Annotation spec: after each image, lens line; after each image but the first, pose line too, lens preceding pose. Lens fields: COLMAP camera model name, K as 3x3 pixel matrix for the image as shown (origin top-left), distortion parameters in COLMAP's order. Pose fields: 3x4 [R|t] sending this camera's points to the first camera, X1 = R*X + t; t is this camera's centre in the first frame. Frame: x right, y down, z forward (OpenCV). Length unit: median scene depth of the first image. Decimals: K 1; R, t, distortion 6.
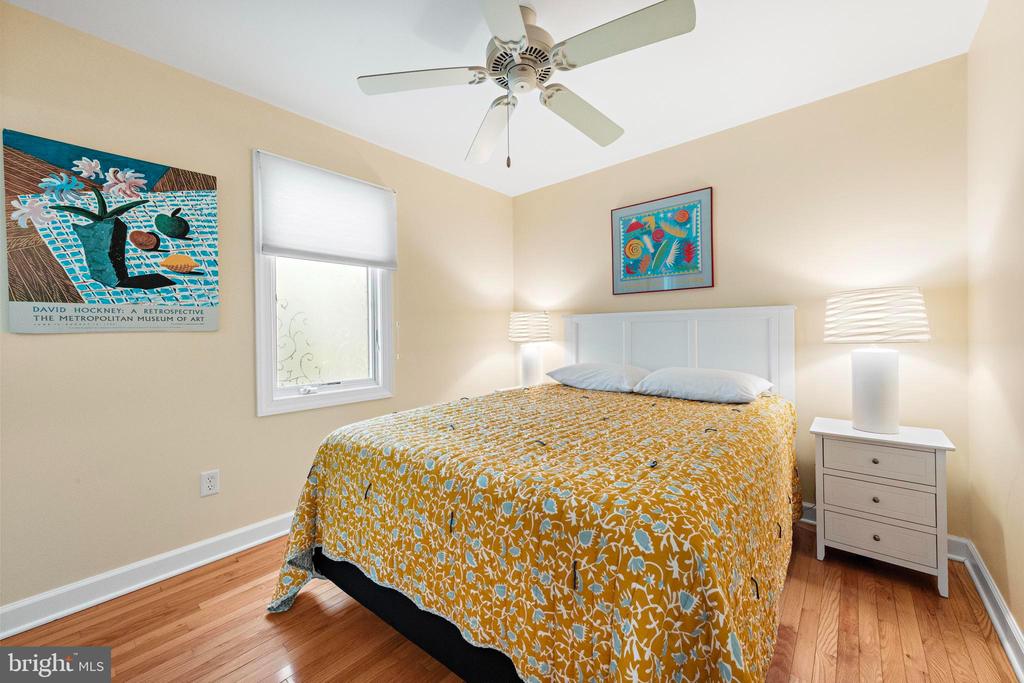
lens RADIAL K [[398.6, 0, 507.9], [0, 398.6, 334.2], [0, 0, 1]] dist [0.003435, -0.000682]
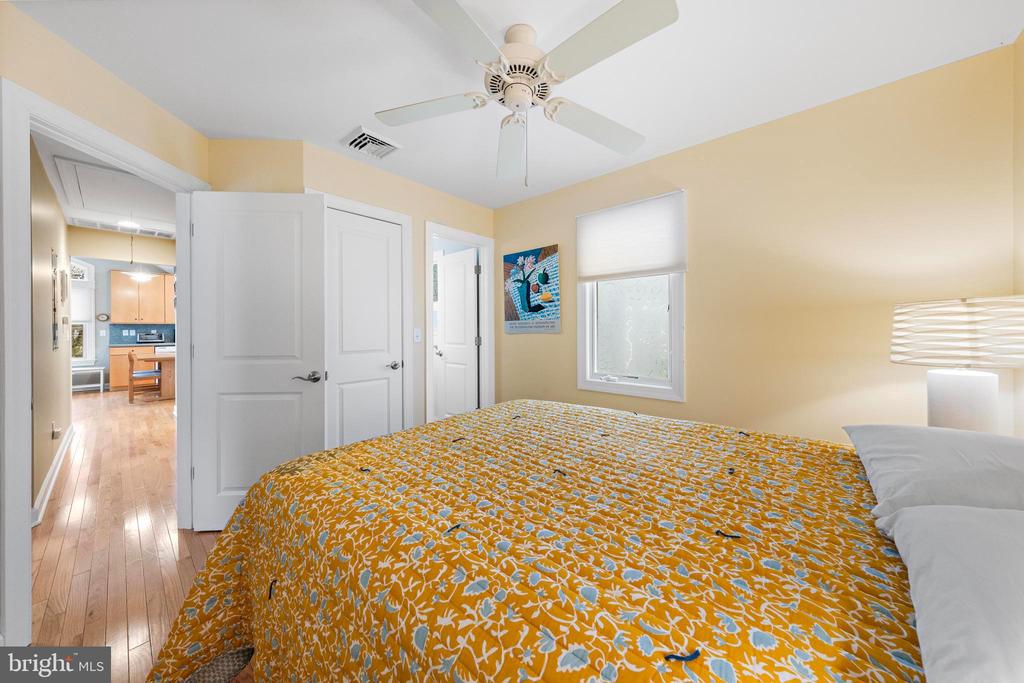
lens RADIAL K [[335.5, 0, 503.7], [0, 335.5, 327.1], [0, 0, 1]] dist [0.003803, -0.000347]
pose [[0.002611, 0.009797, -0.999949, 0.744849], [0.005647, 0.999936, 0.009811, -0.051617], [0.999981, -0.005672, 0.002555, 0.781602]]
